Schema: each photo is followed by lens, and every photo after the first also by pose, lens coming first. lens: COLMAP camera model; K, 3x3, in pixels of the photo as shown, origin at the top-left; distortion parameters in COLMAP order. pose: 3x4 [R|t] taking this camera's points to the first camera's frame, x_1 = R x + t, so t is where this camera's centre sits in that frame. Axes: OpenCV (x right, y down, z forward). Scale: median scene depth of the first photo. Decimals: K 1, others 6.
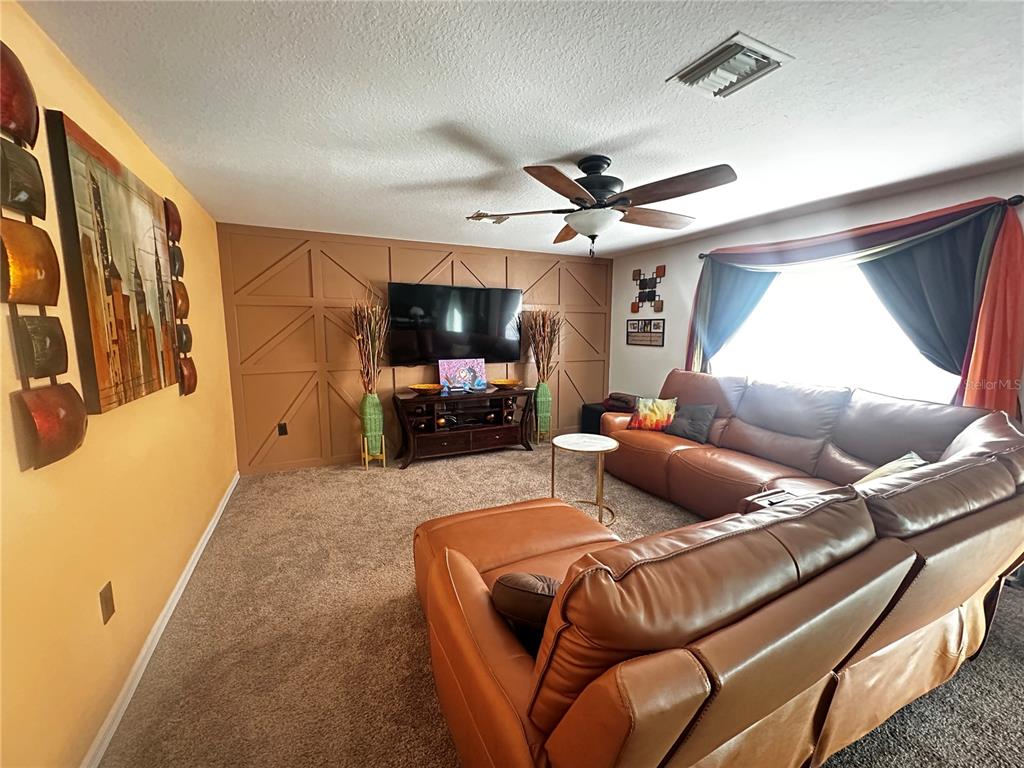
lens RADIAL K [[408.6, 0, 514.8], [0, 408.6, 383.3], [0, 0, 1]] dist [0.002210, 0.000141]
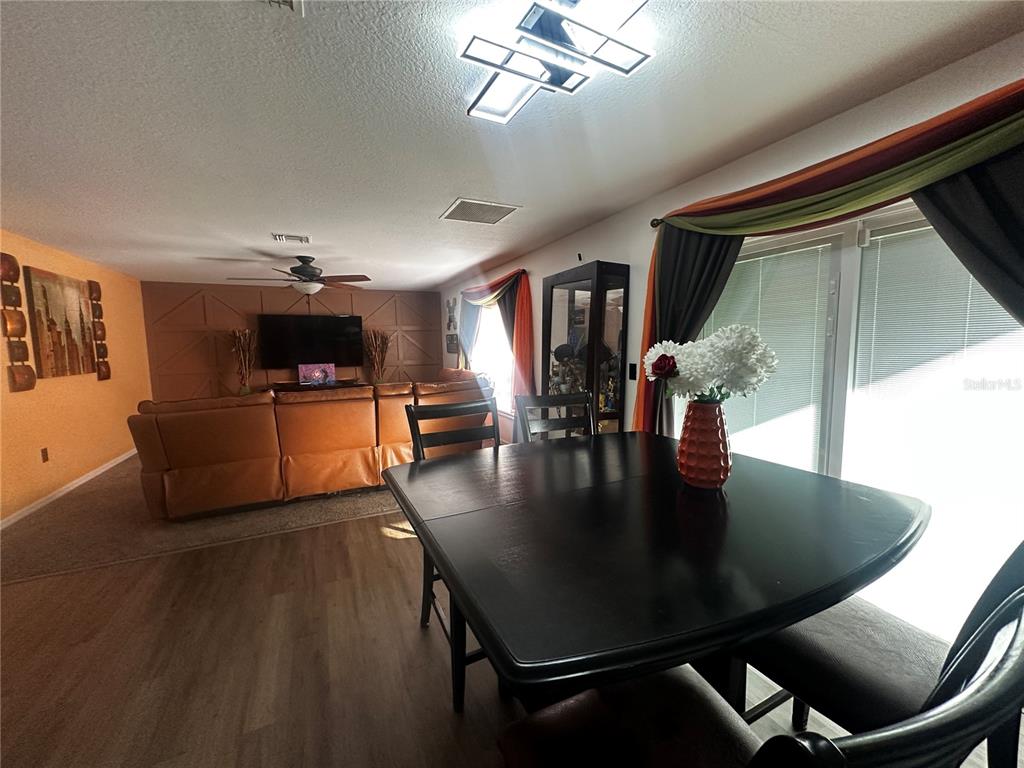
lens RADIAL K [[408.6, 0, 513.1], [0, 408.6, 383.2], [0, 0, 1]] dist [0.002210, 0.000141]
pose [[0.999792, -0.017377, -0.010704, 1.597845], [0.016982, 0.999210, -0.035935, 0.201824], [0.011320, 0.035746, 0.999297, -1.247796]]
